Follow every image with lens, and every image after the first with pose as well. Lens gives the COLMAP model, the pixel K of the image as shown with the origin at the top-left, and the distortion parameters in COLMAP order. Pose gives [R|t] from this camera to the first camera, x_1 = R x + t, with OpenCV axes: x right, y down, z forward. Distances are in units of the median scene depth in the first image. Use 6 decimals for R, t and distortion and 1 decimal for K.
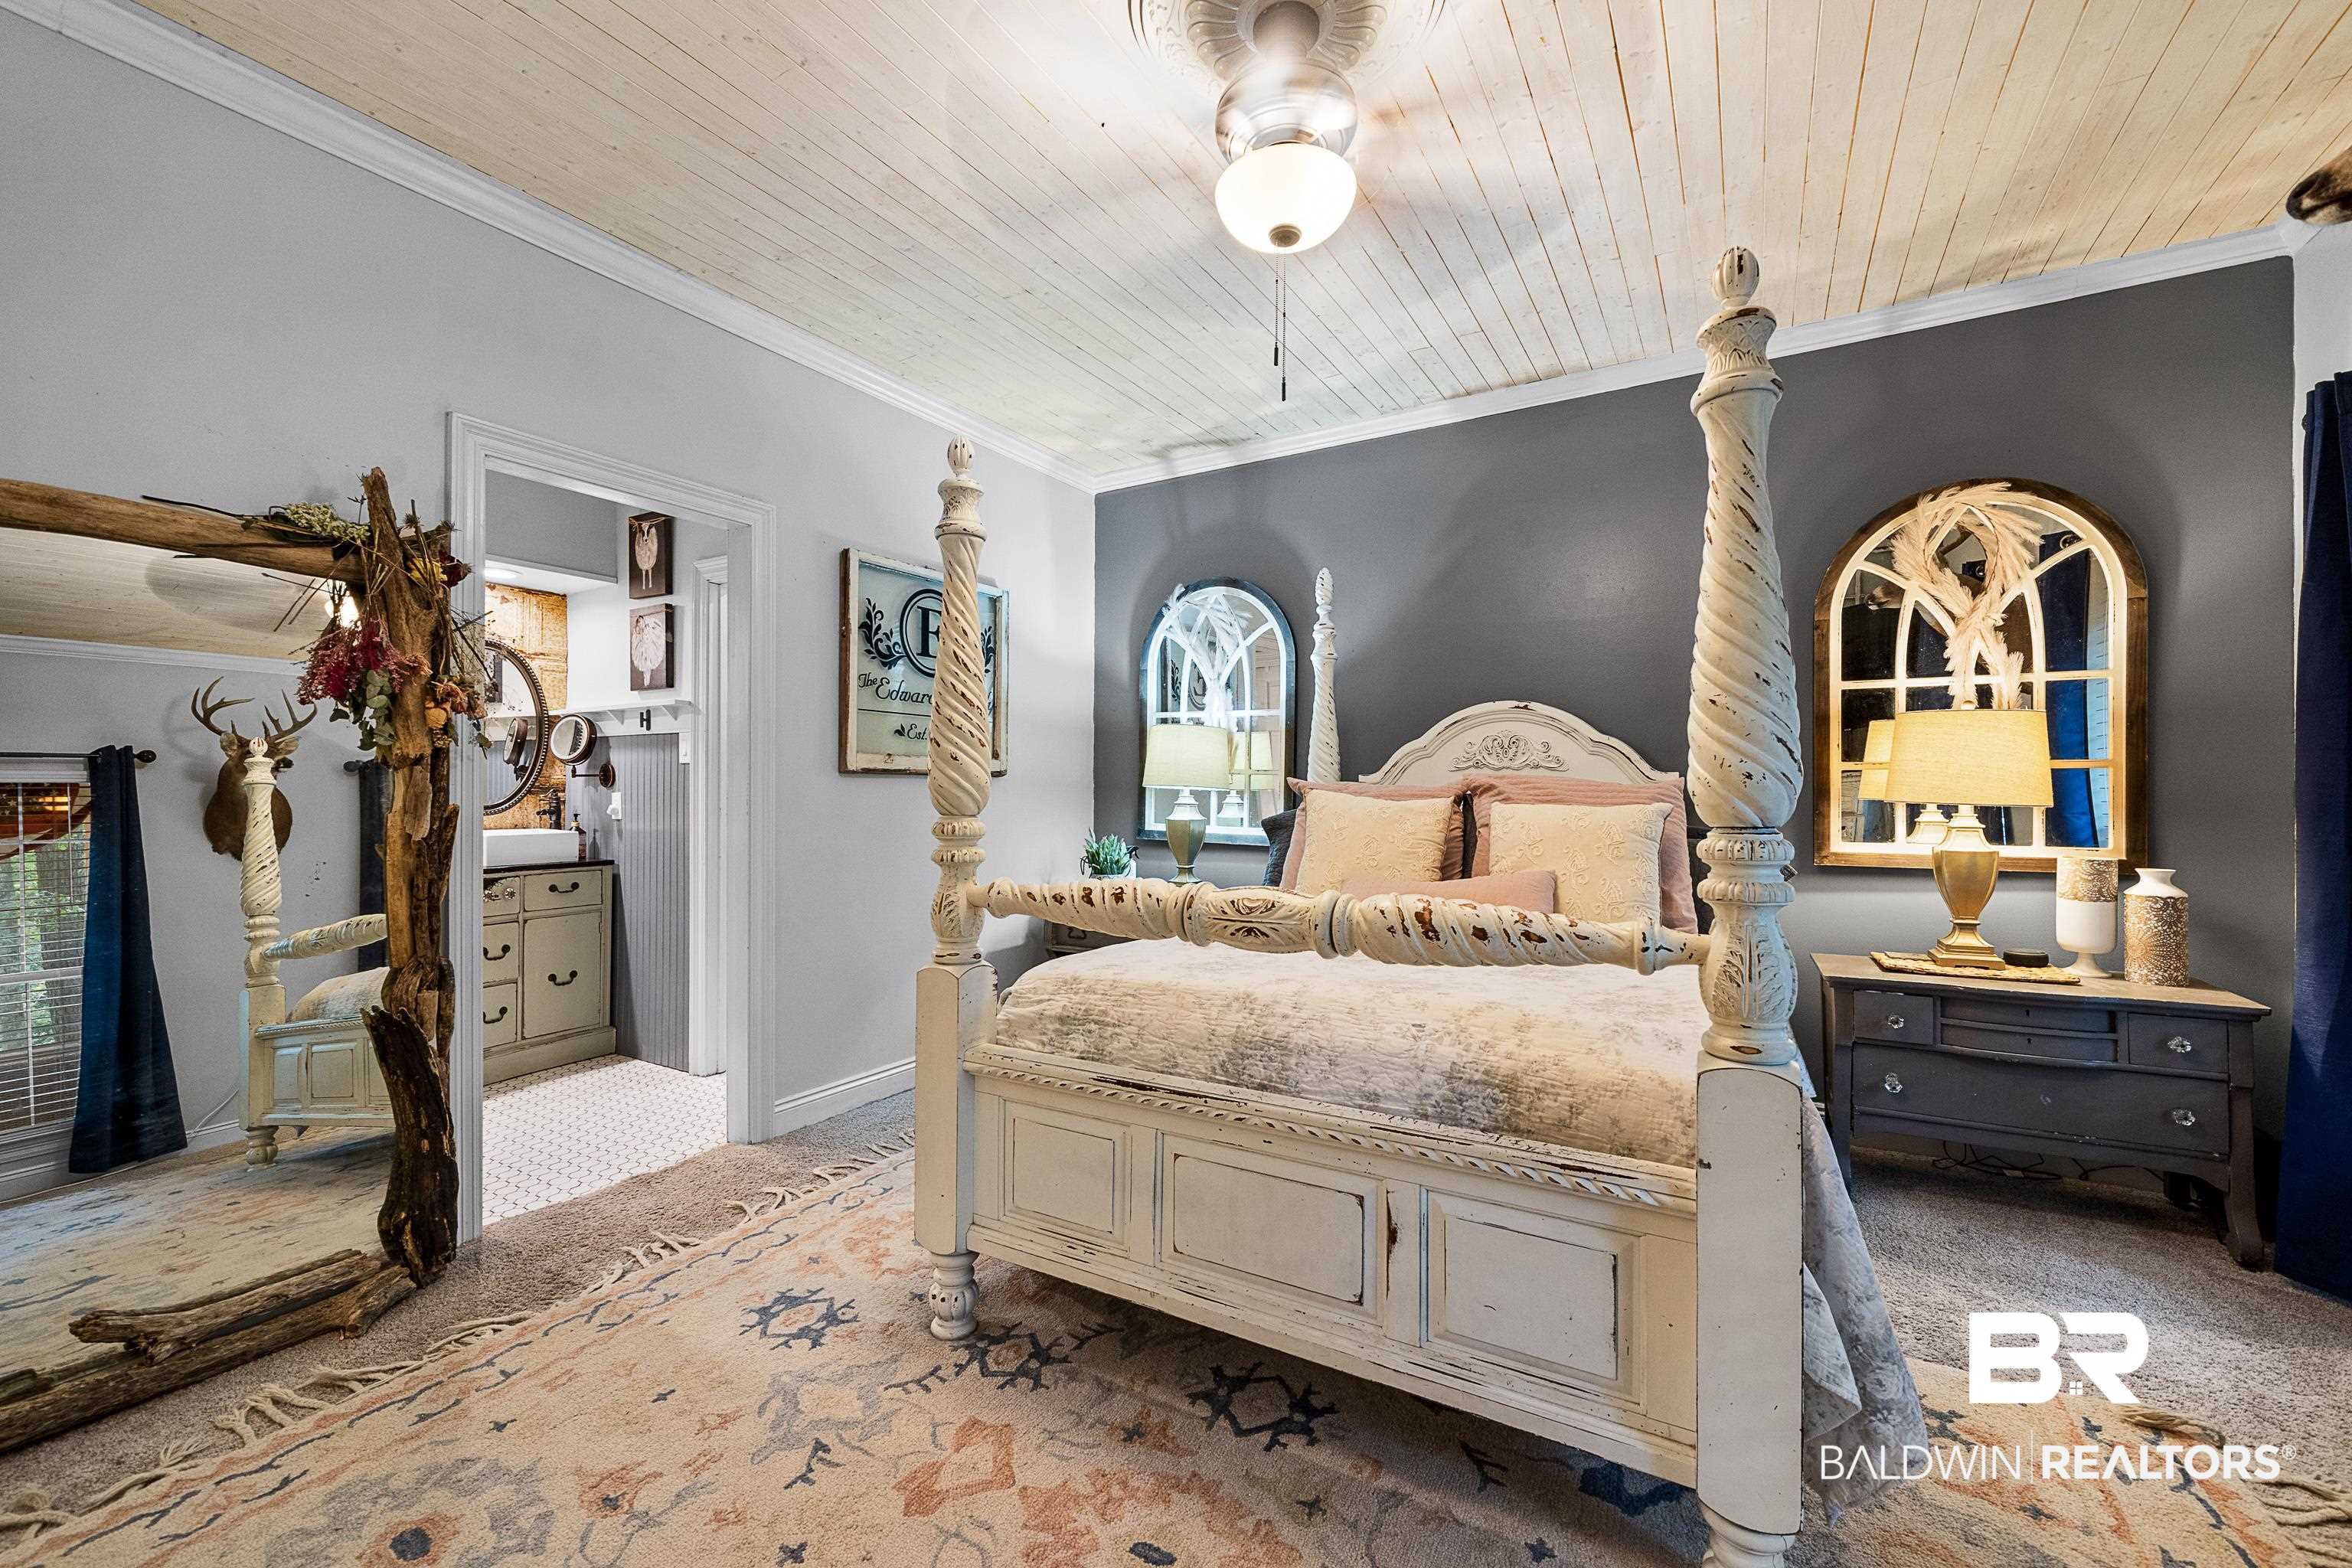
lens RADIAL K [[956.4, 0, 1160.5], [0, 956.4, 782.3], [0, 0, 1]] dist [-0.000231, -0.000969]
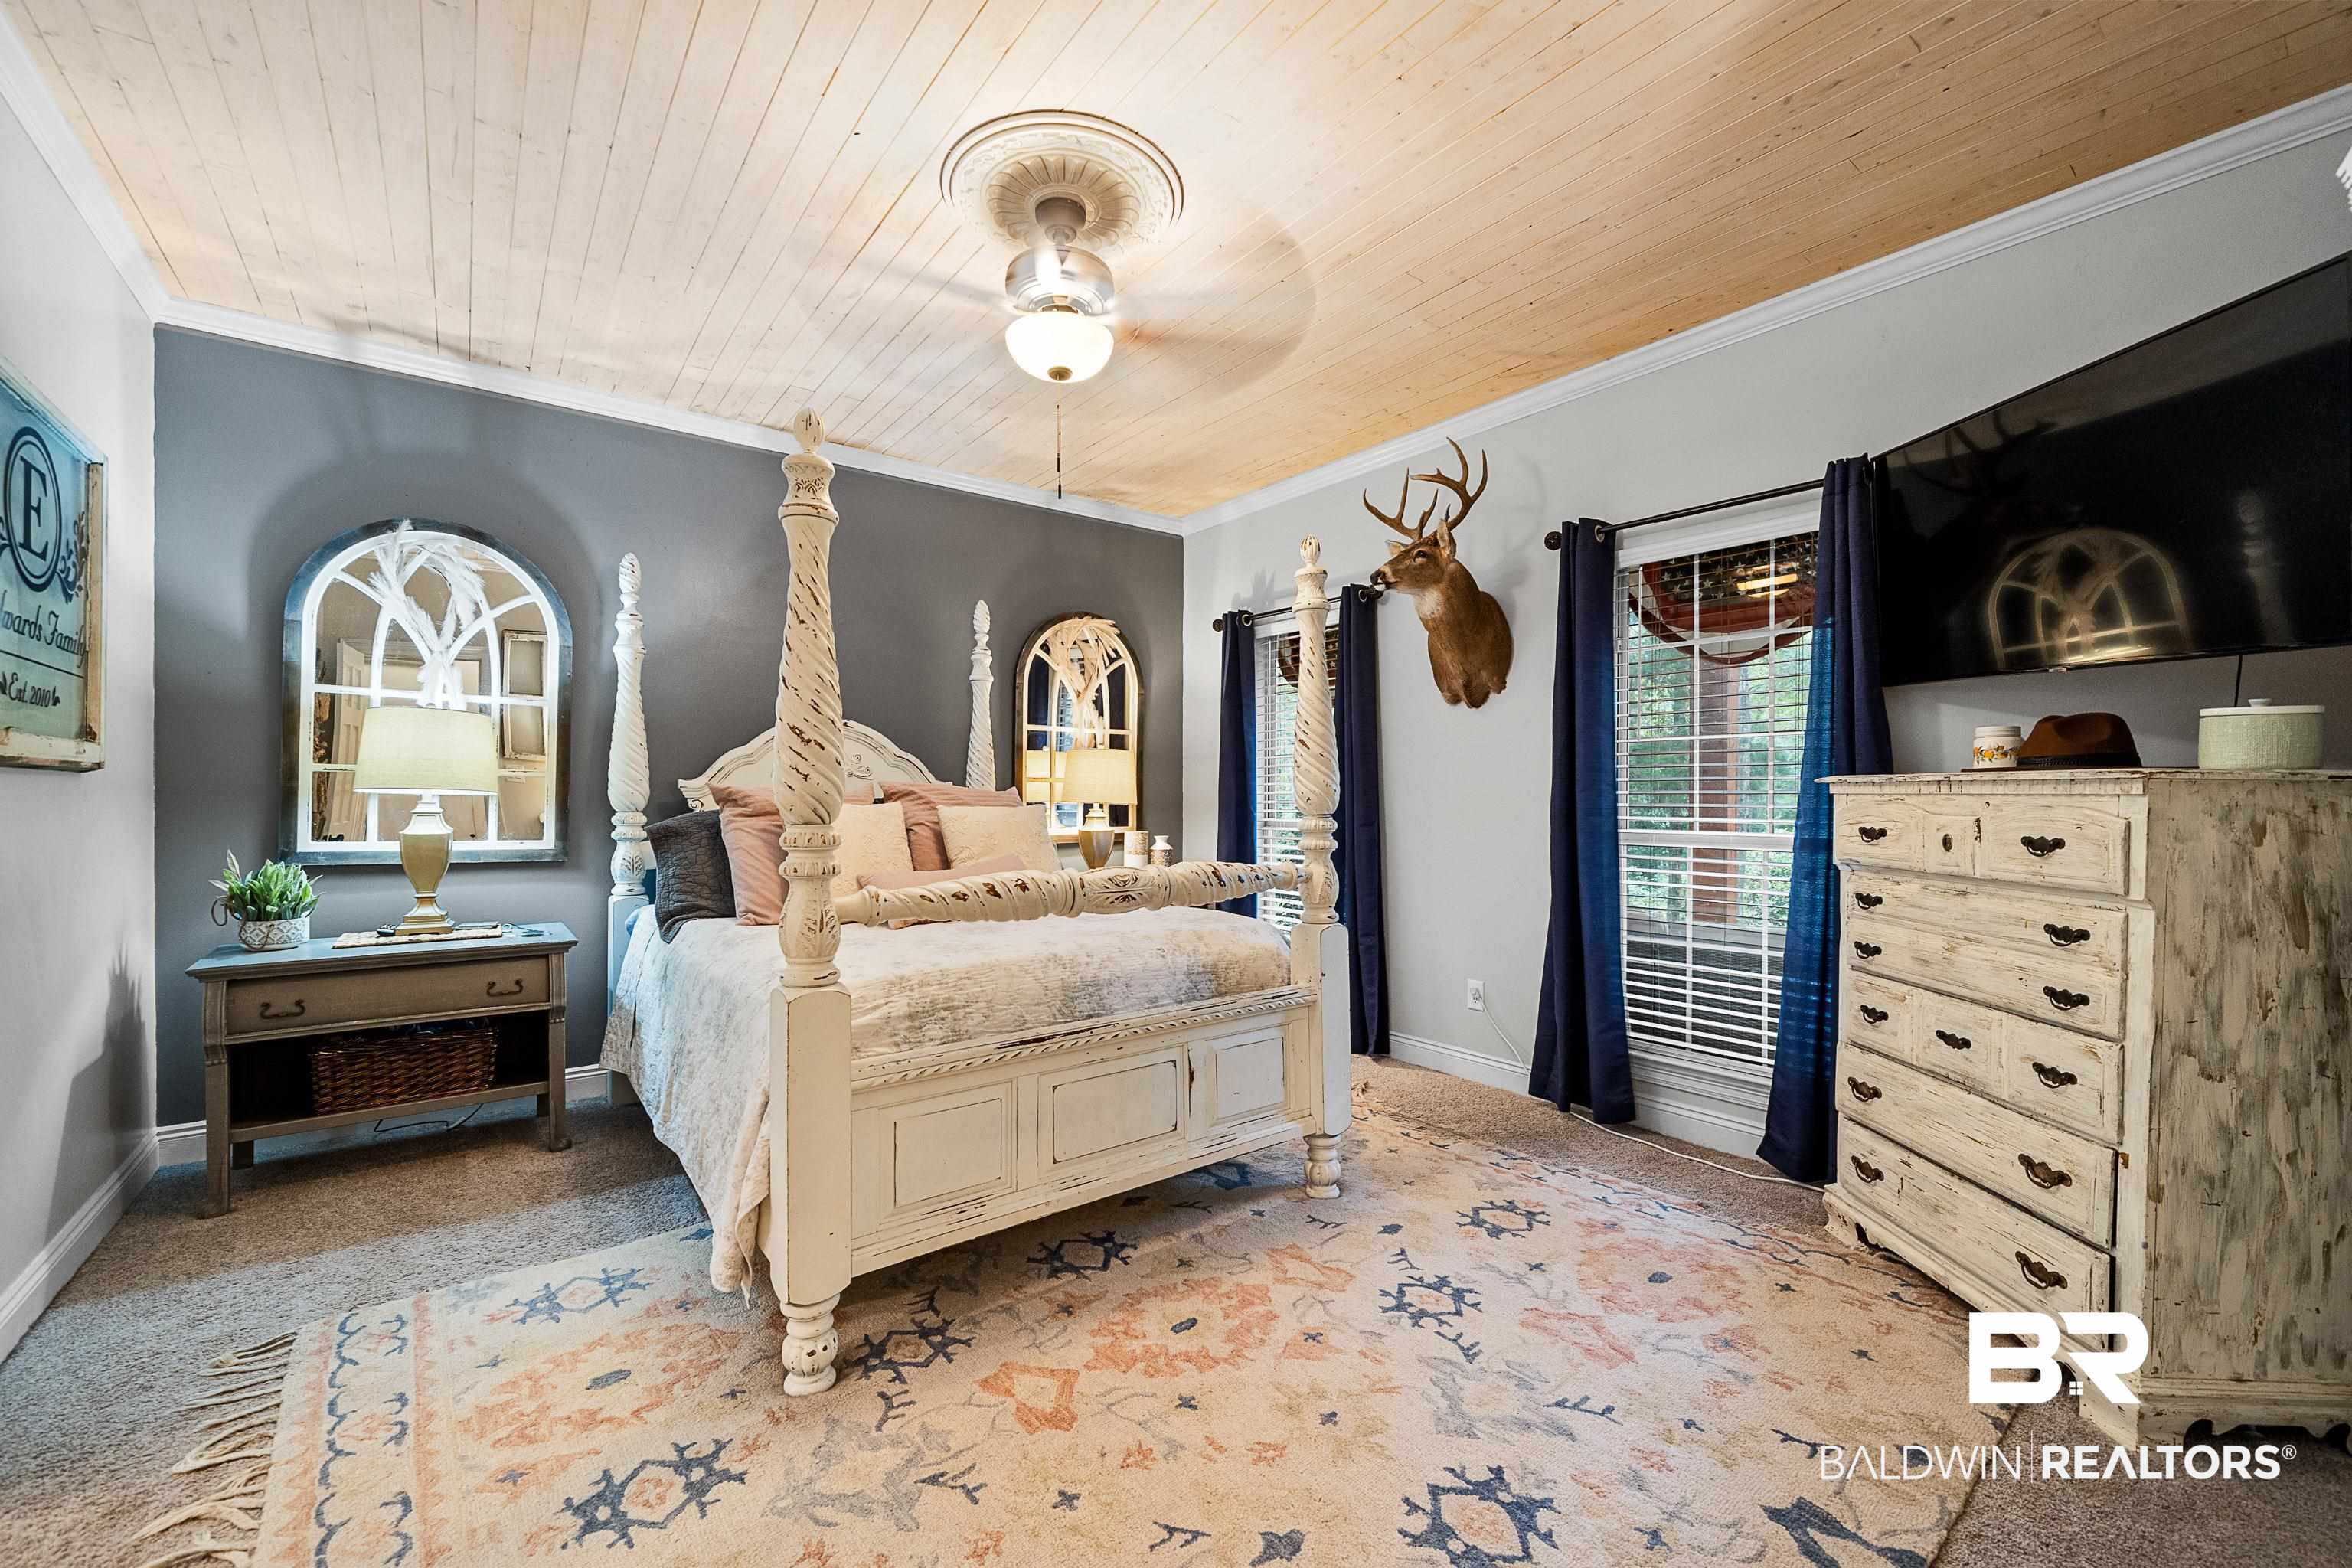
lens RADIAL K [[956.4, 0, 1162.7], [0, 956.4, 798.2], [0, 0, 1]] dist [-0.000231, -0.000969]
pose [[0.359281, -0.003115, 0.933224, -0.763779], [-0.008666, 0.999940, 0.006674, 0.000523], [-0.933189, -0.010485, 0.359232, 0.290366]]
